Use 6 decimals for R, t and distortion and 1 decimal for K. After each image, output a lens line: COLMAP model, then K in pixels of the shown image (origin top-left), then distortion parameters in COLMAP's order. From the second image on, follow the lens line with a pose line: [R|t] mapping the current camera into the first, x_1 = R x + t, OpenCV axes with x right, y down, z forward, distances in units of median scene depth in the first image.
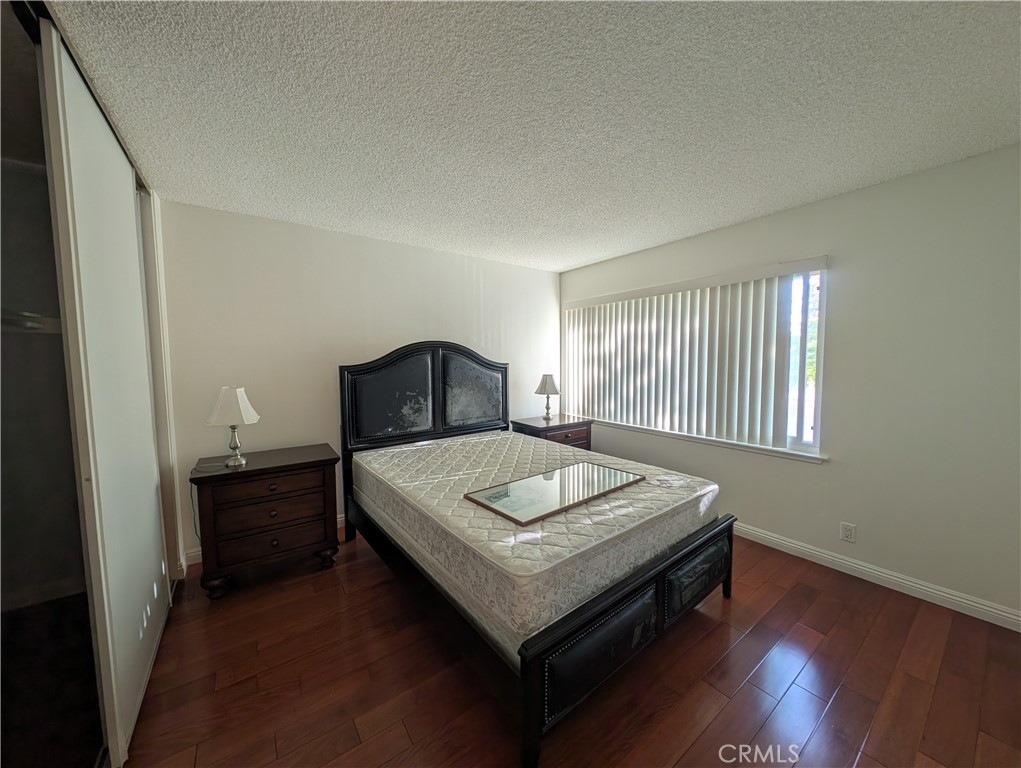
lens RADIAL K [[364.4, 0, 505.3], [0, 364.4, 385.3], [0, 0, 1]] dist [0.003709, 0.000030]
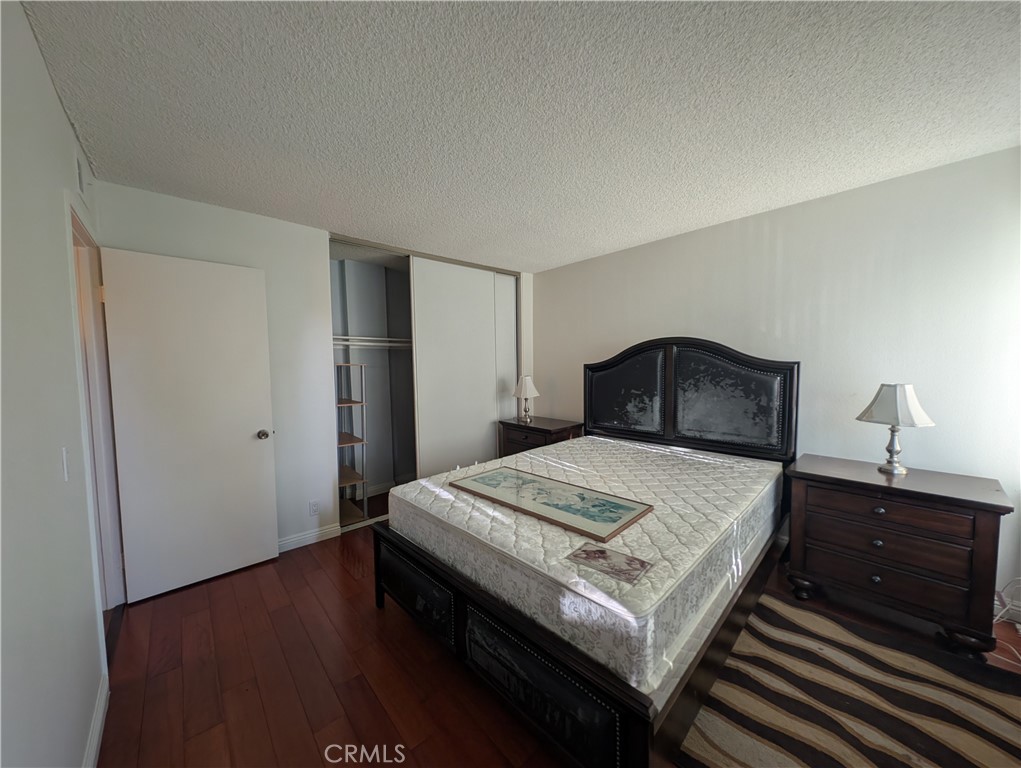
lens RADIAL K [[364.4, 0, 505.4], [0, 364.4, 385.1], [0, 0, 1]] dist [0.003709, 0.000030]
pose [[0.117566, 0.069953, -0.990598, 0.659652], [-0.053134, 0.996530, 0.064065, -0.039070], [0.991643, 0.045103, 0.120875, 0.486527]]
